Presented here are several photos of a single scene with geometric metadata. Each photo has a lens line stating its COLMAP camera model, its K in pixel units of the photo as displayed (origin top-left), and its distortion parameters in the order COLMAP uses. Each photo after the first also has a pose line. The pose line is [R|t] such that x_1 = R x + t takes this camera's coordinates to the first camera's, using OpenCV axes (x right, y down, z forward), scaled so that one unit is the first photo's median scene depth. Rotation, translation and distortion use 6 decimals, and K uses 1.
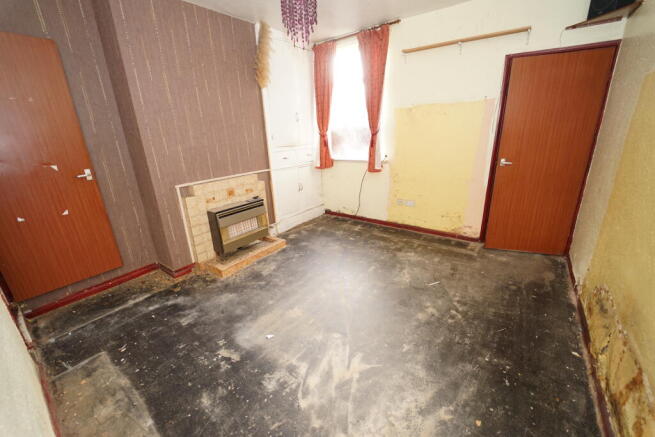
lens RADIAL K [[265.3, 0, 325.7], [0, 265.3, 219.5], [0, 0, 1]] dist [-0.022382, -0.000238]
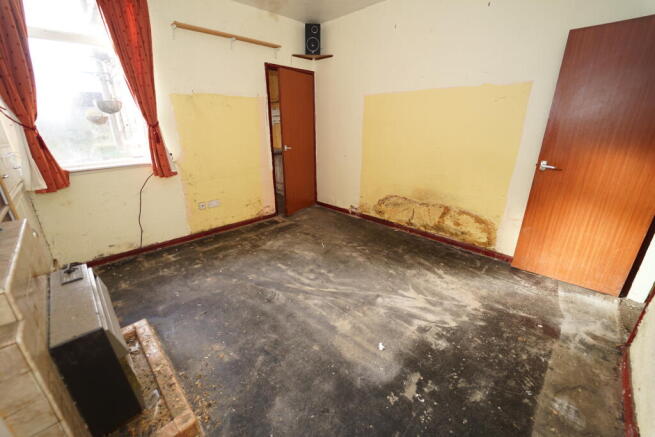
lens RADIAL K [[265.3, 0, 325.8], [0, 265.3, 219.8], [0, 0, 1]] dist [-0.022382, -0.000238]
pose [[0.155671, -0.300525, 0.940984, -0.778151], [0.311484, 0.918932, 0.241952, -0.175690], [-0.937414, 0.255436, 0.236660, 0.714202]]
